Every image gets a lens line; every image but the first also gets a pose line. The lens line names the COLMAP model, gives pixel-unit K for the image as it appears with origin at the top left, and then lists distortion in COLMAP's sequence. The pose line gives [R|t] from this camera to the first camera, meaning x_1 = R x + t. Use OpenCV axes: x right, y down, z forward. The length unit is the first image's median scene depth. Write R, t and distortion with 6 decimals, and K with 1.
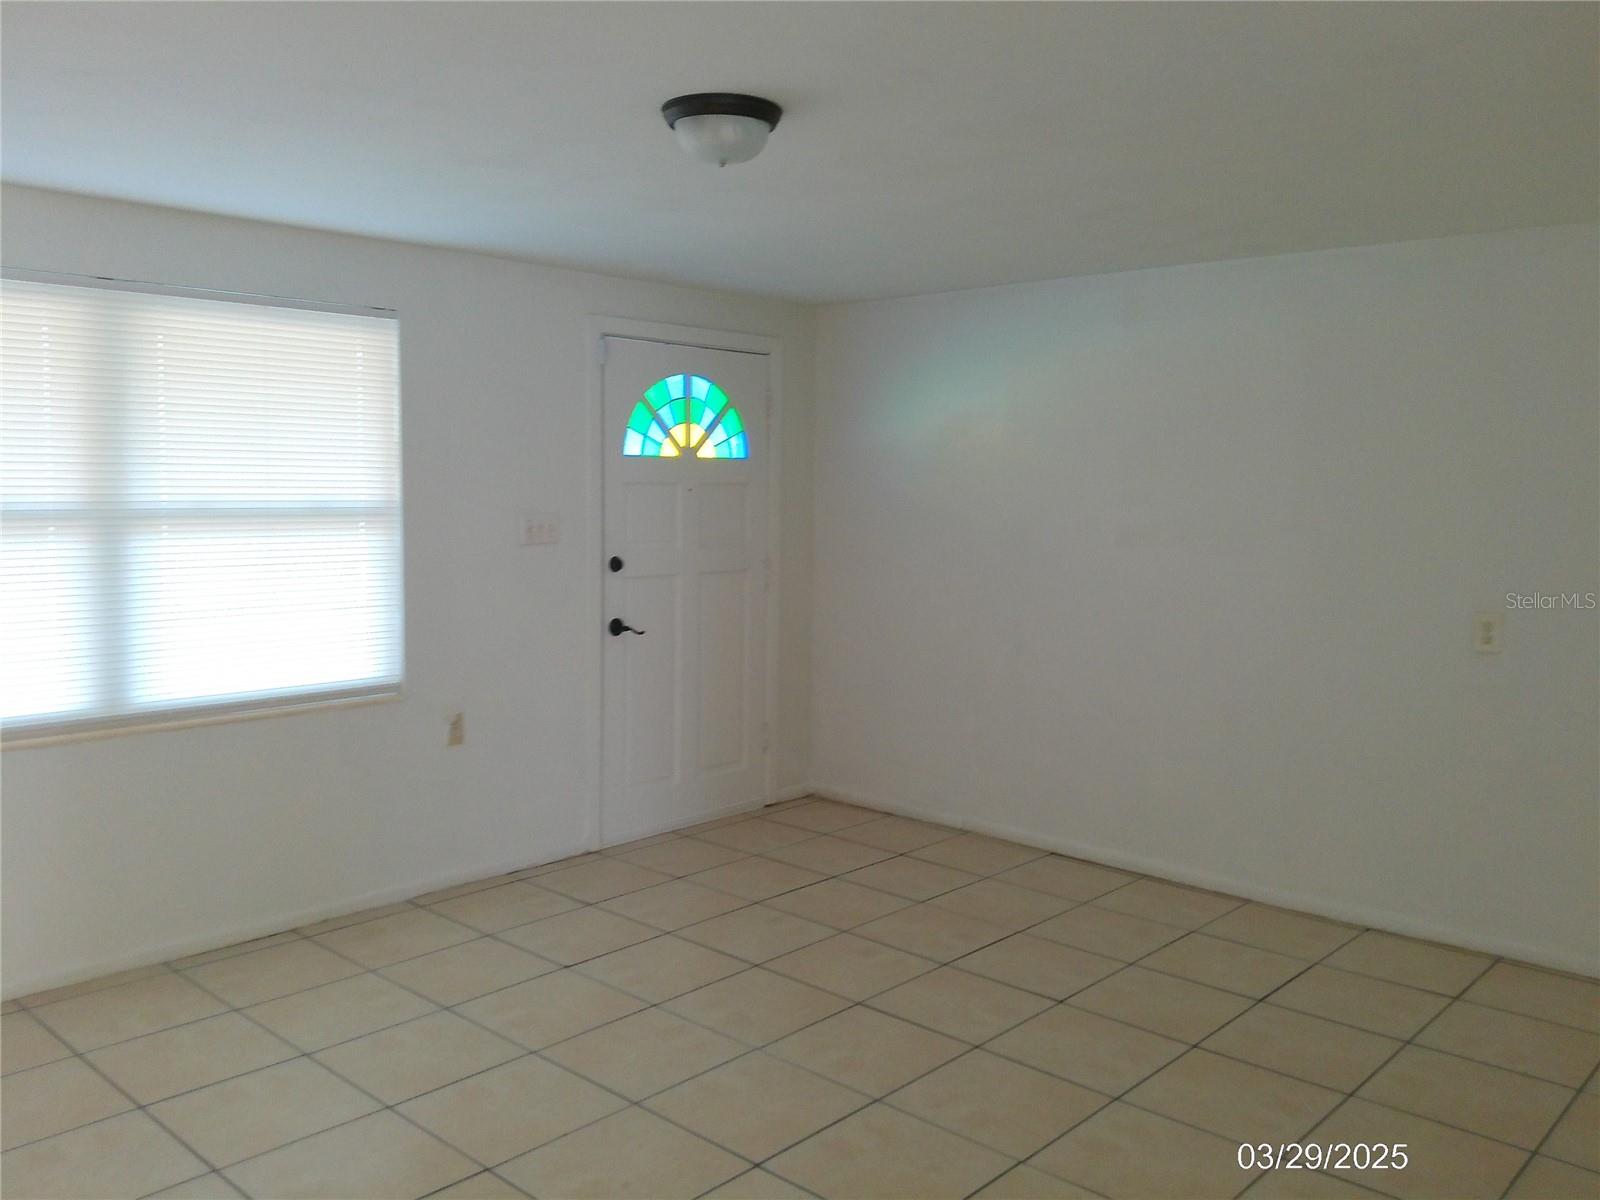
lens RADIAL K [[1304.6, 0, 804.4], [0, 1304.6, 611.8], [0, 0, 1]] dist [0.082946, -0.160725]
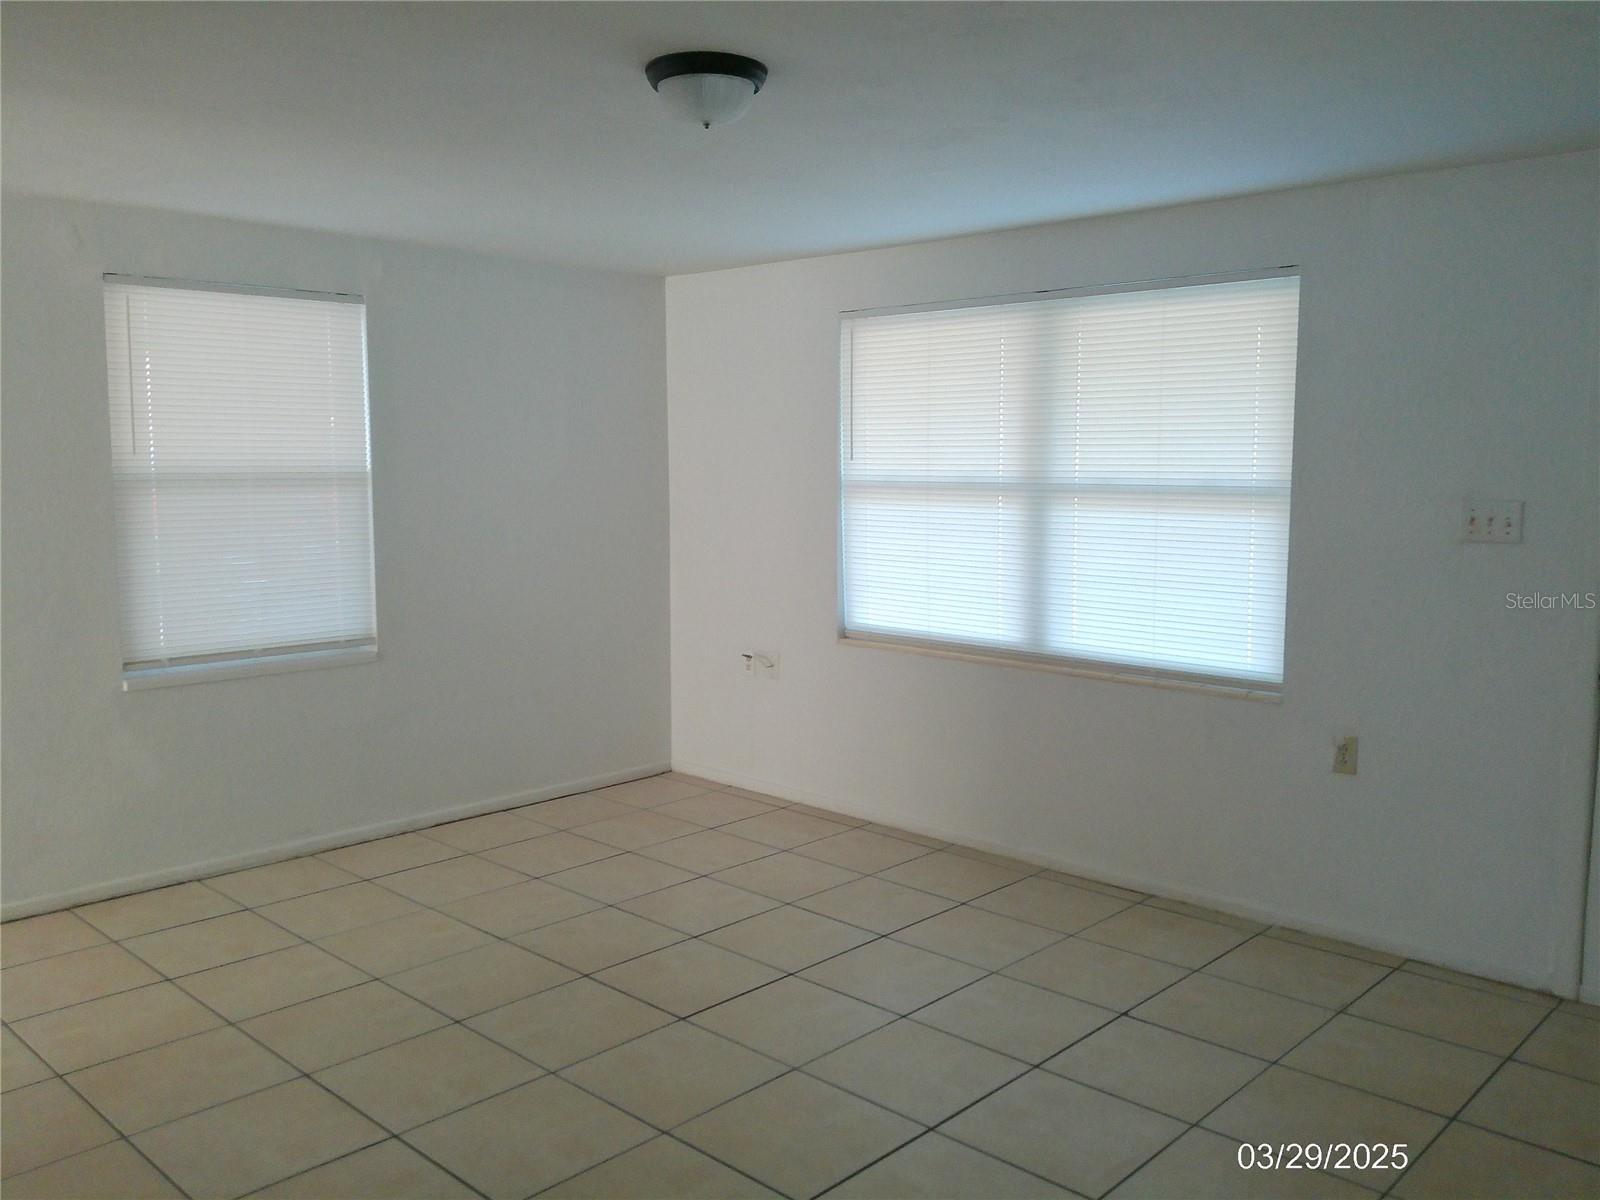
lens RADIAL K [[1304.6, 0, 799.1], [0, 1304.6, 609.8], [0, 0, 1]] dist [0.082946, -0.160725]
pose [[-0.012958, 0.108113, -0.994054, 0.590554], [-0.100875, 0.988924, 0.108870, -0.061168], [0.994815, 0.101685, -0.001908, 0.679368]]
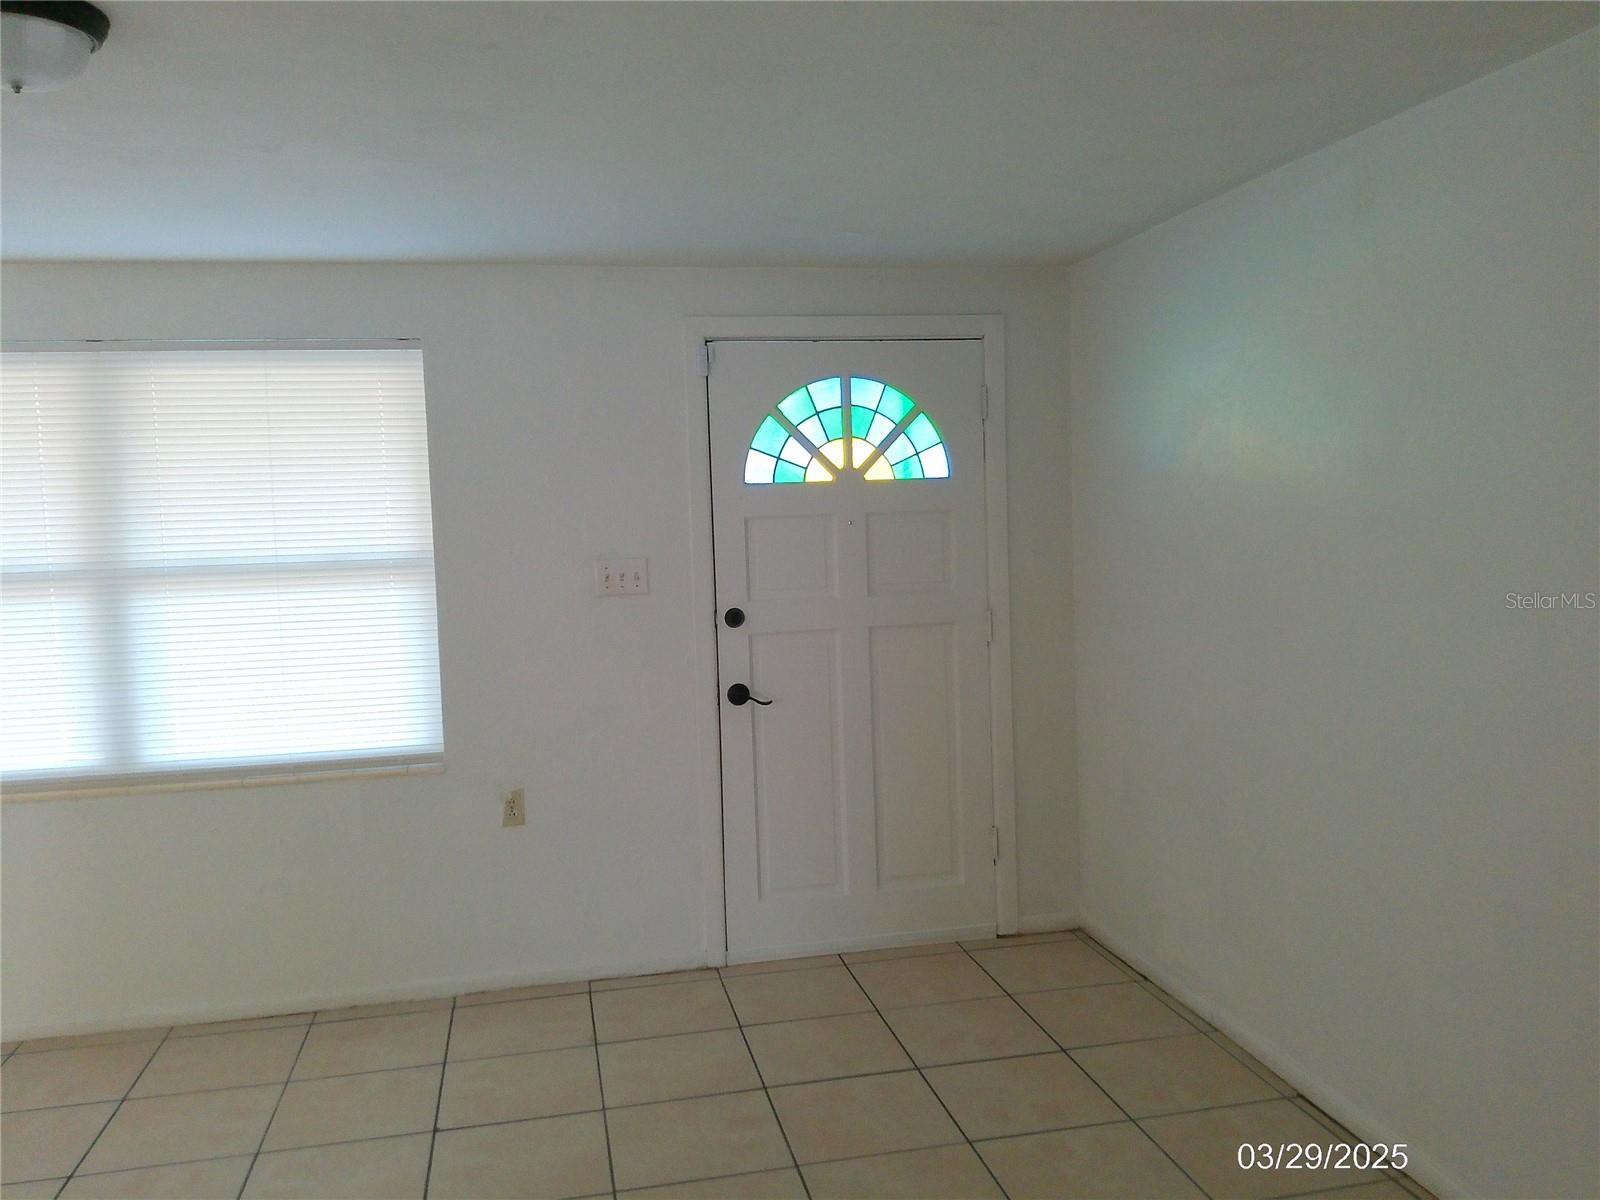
lens RADIAL K [[1304.6, 0, 798.3], [0, 1304.6, 611.6], [0, 0, 1]] dist [0.082946, -0.160725]
pose [[0.815411, 0.008680, -0.578817, 0.414620], [-0.017813, 0.999790, -0.010101, -0.038110], [0.578608, 0.018547, 0.815395, 0.414210]]
